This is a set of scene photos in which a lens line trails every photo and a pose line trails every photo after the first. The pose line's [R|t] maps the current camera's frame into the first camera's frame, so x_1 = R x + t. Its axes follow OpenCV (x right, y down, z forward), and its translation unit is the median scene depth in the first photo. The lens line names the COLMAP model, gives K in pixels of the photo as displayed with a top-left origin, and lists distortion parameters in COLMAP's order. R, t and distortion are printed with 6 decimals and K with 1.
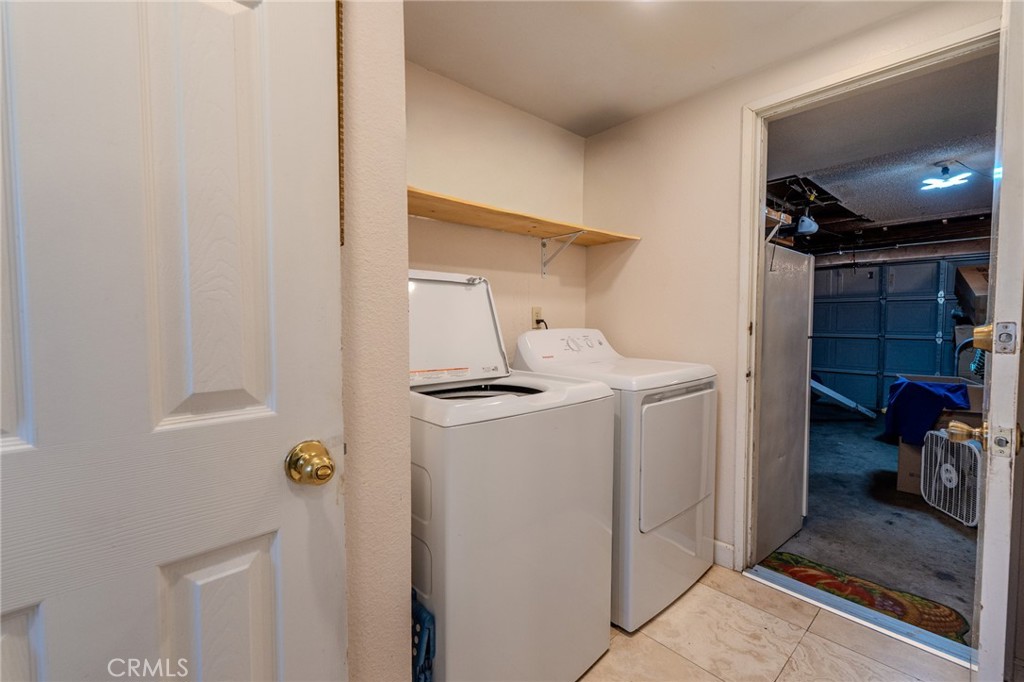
lens RADIAL K [[433.1, 0, 515.0], [0, 433.1, 344.0], [0, 0, 1]] dist [0.000824, 0.000326]
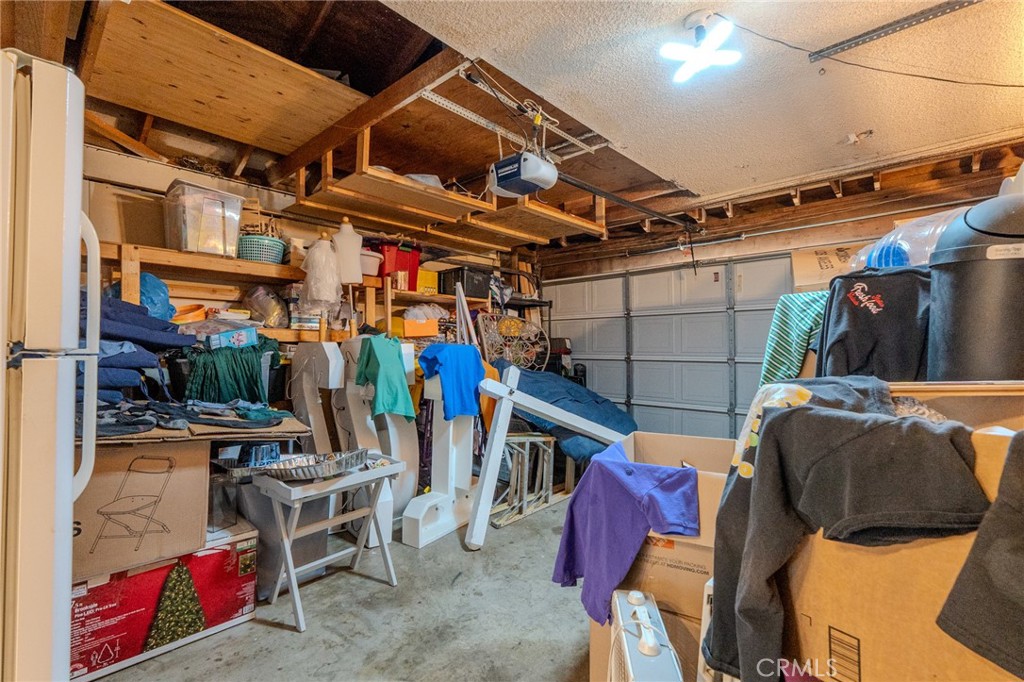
lens RADIAL K [[433.1, 0, 515.0], [0, 433.1, 344.0], [0, 0, 1]] dist [0.000824, 0.000326]
pose [[0.996004, 0.001121, 0.089306, 0.420537], [0.004470, 0.998043, -0.062378, 0.000465], [-0.089201, 0.062528, 0.994049, 0.306789]]
